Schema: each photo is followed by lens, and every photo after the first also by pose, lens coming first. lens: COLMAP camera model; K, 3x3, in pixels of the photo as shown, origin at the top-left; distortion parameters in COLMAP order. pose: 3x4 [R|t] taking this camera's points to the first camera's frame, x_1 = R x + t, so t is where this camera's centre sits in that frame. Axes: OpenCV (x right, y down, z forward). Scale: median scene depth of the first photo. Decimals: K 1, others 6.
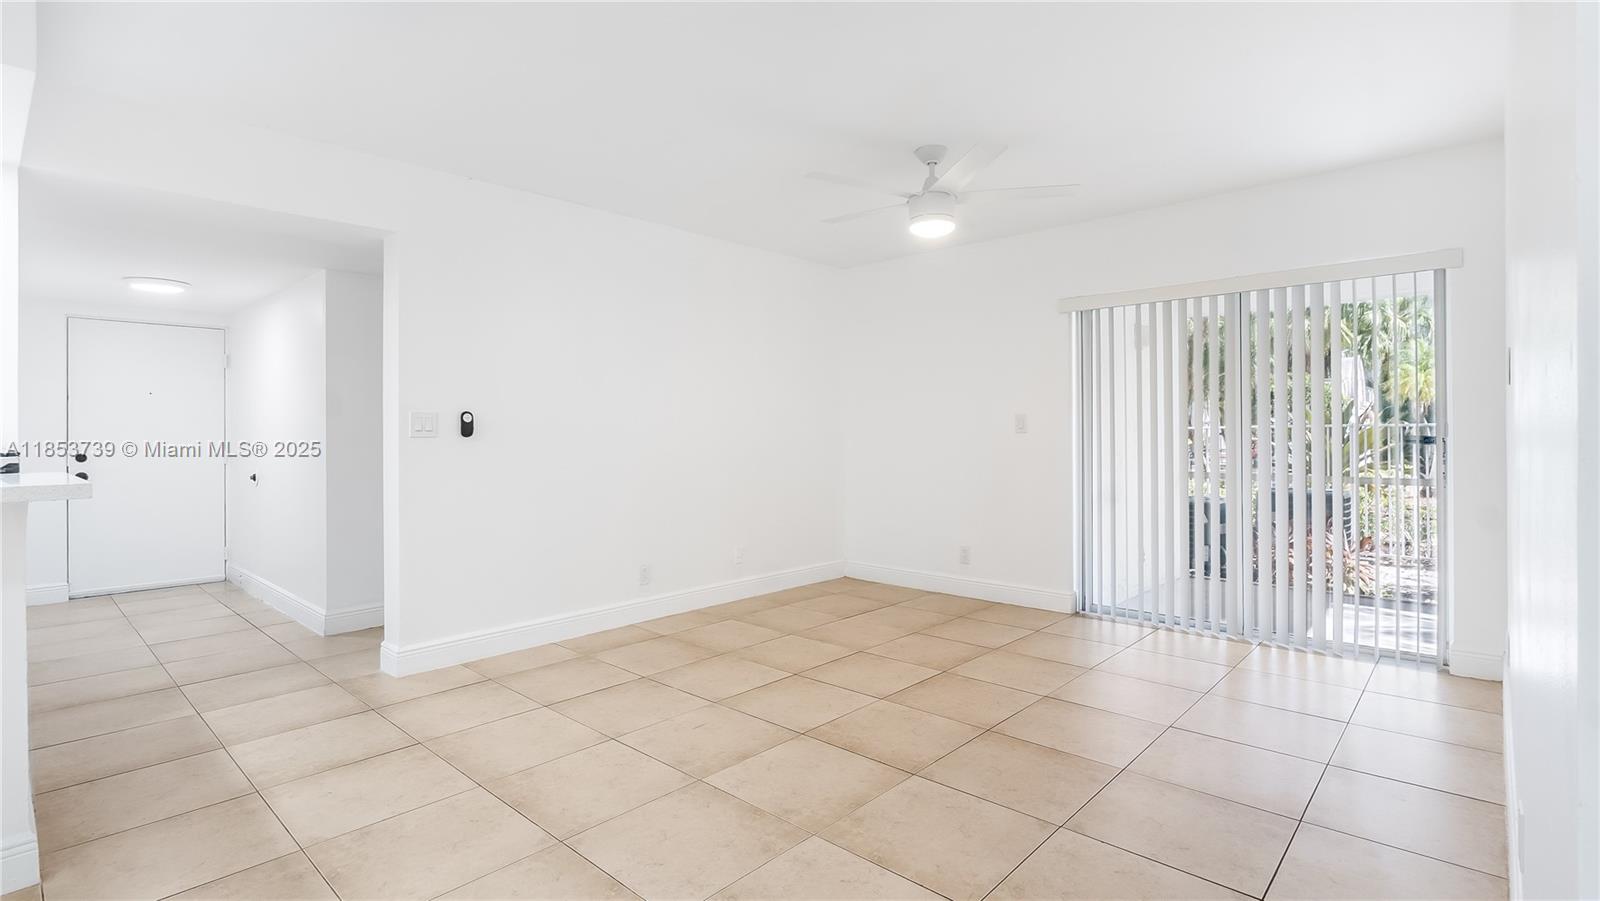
lens RADIAL K [[749.6, 0, 795.4], [0, 749.6, 432.5], [0, 0, 1]] dist [-0.005686, -0.001041]
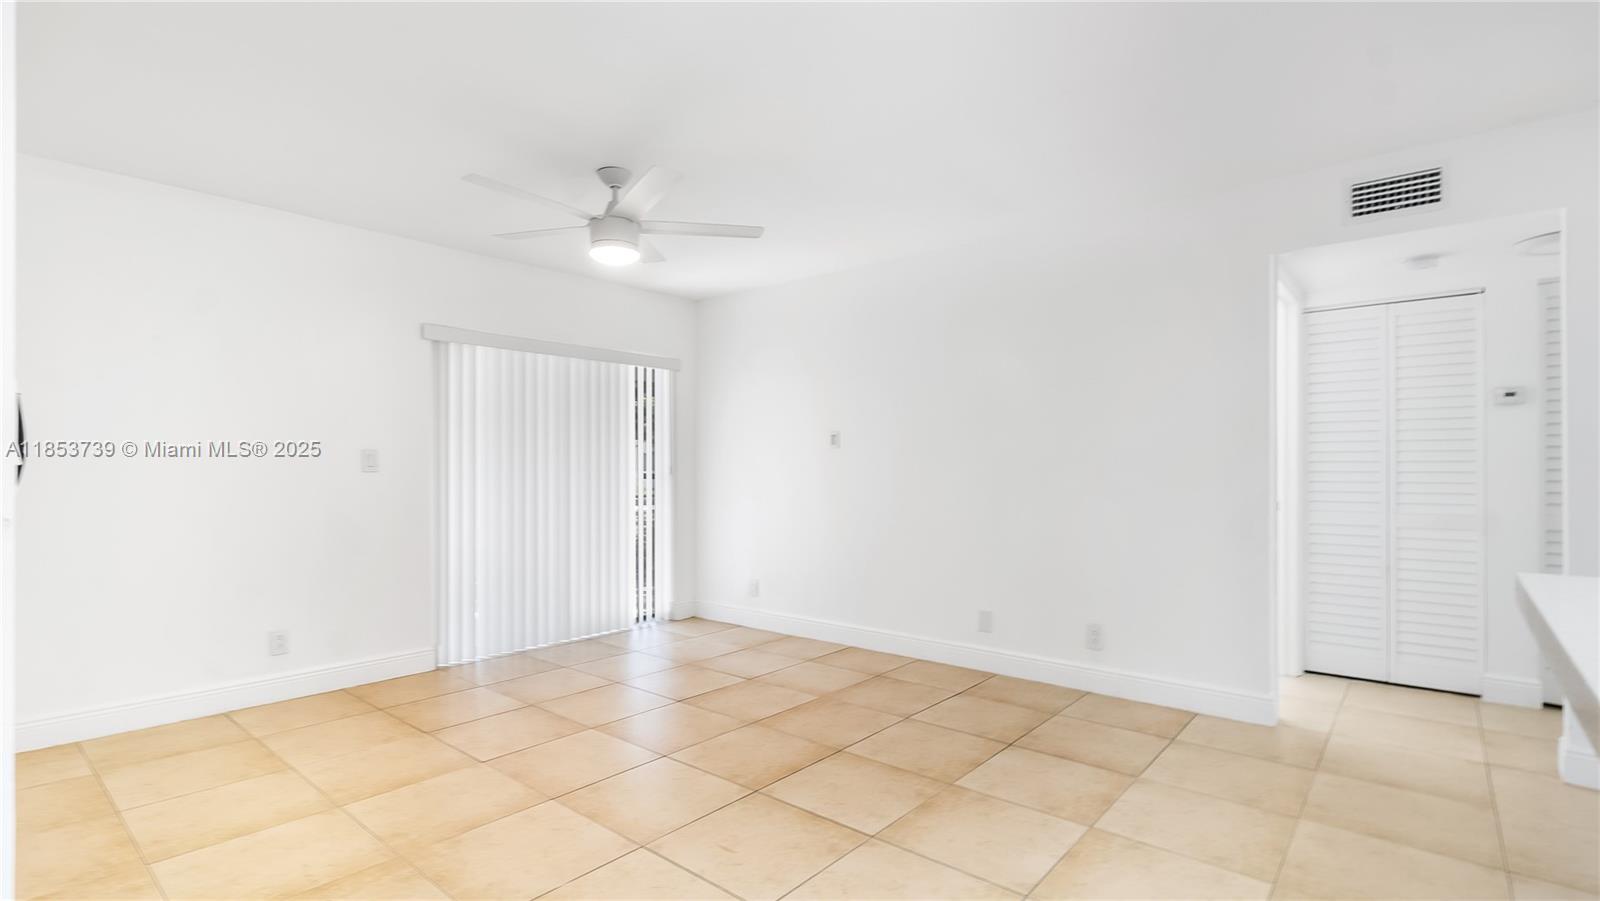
lens RADIAL K [[749.6, 0, 795.4], [0, 749.6, 432.5], [0, 0, 1]] dist [-0.005686, -0.001041]
pose [[-0.048739, 0.055239, 0.997283, -0.732660], [0.002181, 0.998473, -0.055199, 0.005641], [-0.998809, -0.000516, -0.048785, 0.768234]]
